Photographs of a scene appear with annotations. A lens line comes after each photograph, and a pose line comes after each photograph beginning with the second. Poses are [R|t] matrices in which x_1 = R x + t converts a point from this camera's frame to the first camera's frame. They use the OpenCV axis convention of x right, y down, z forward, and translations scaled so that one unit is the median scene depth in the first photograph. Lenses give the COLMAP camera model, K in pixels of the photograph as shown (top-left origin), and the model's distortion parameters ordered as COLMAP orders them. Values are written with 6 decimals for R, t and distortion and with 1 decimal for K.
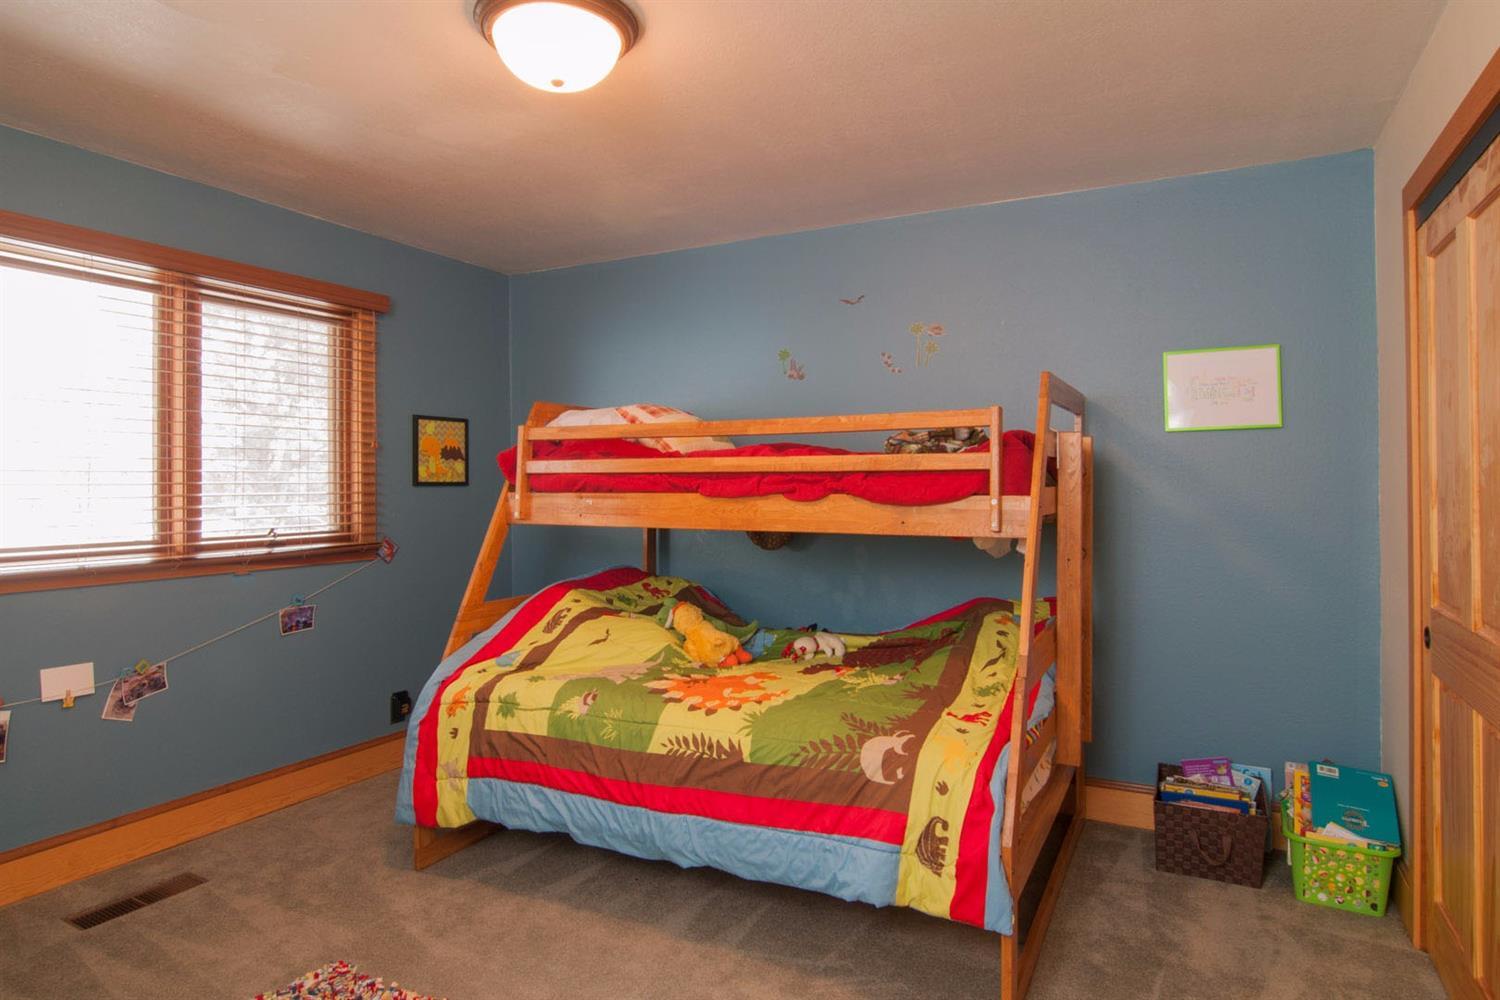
lens RADIAL K [[852.1, 0, 753.9], [0, 852.1, 483.1], [0, 0, 1]] dist [-0.000036, -0.000046]
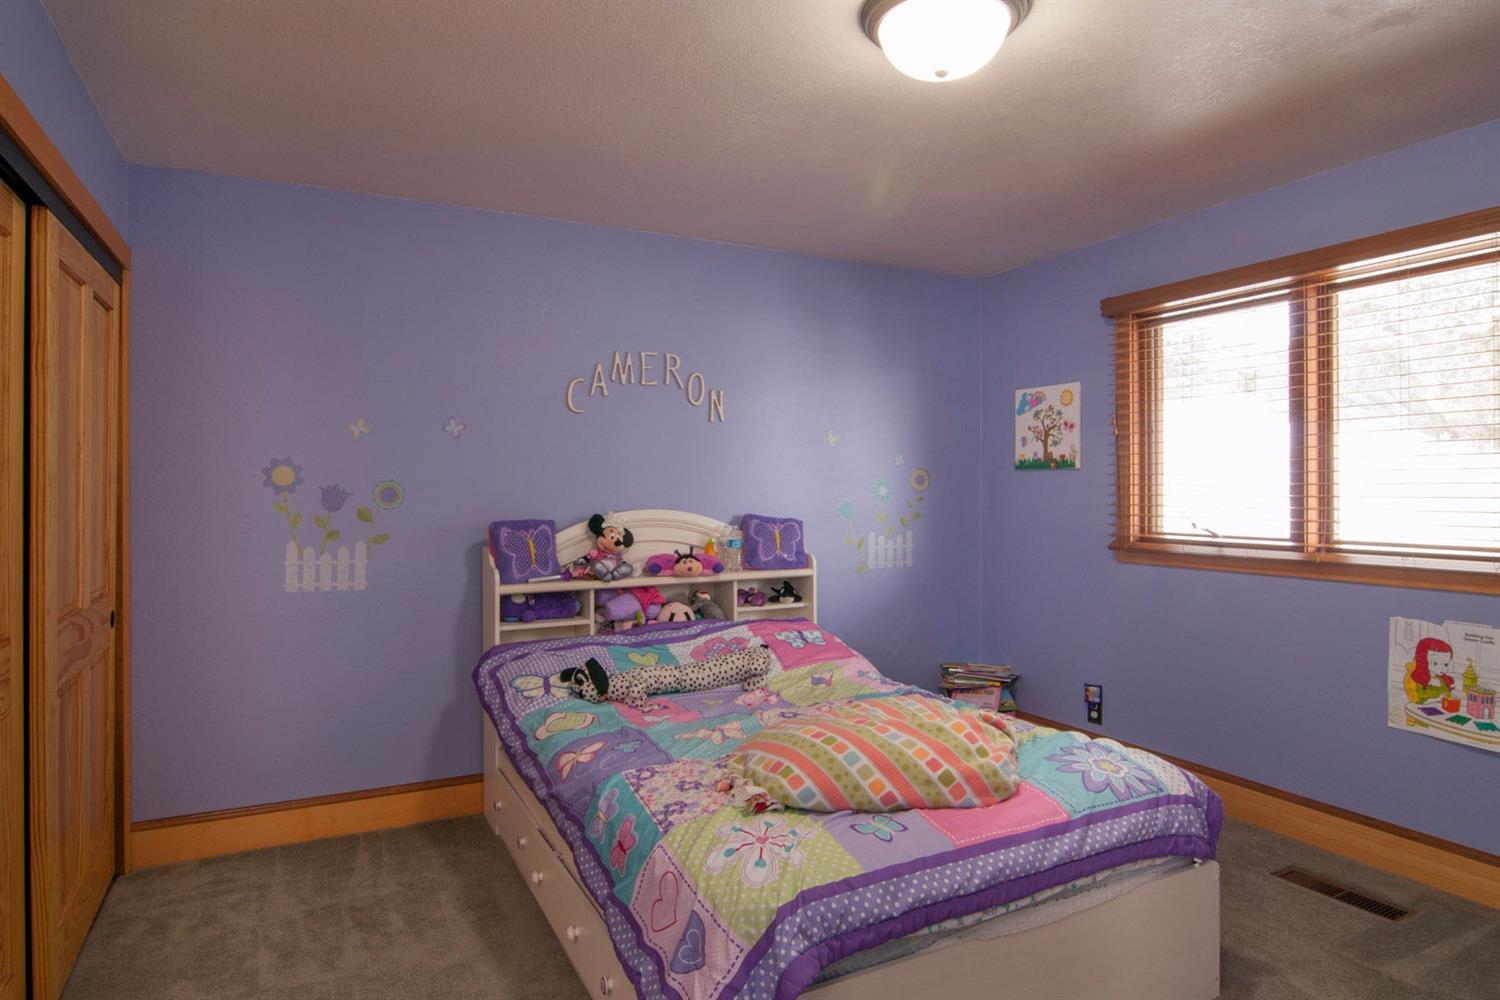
lens RADIAL K [[852.1, 0, 753.9], [0, 852.1, 483.1], [0, 0, 1]] dist [-0.000036, -0.000046]
pose [[-0.564077, 0.000372, -0.825722, 0.520404], [0.006241, 0.999973, -0.003813, -0.000378], [0.825699, -0.007304, -0.564064, 1.028573]]
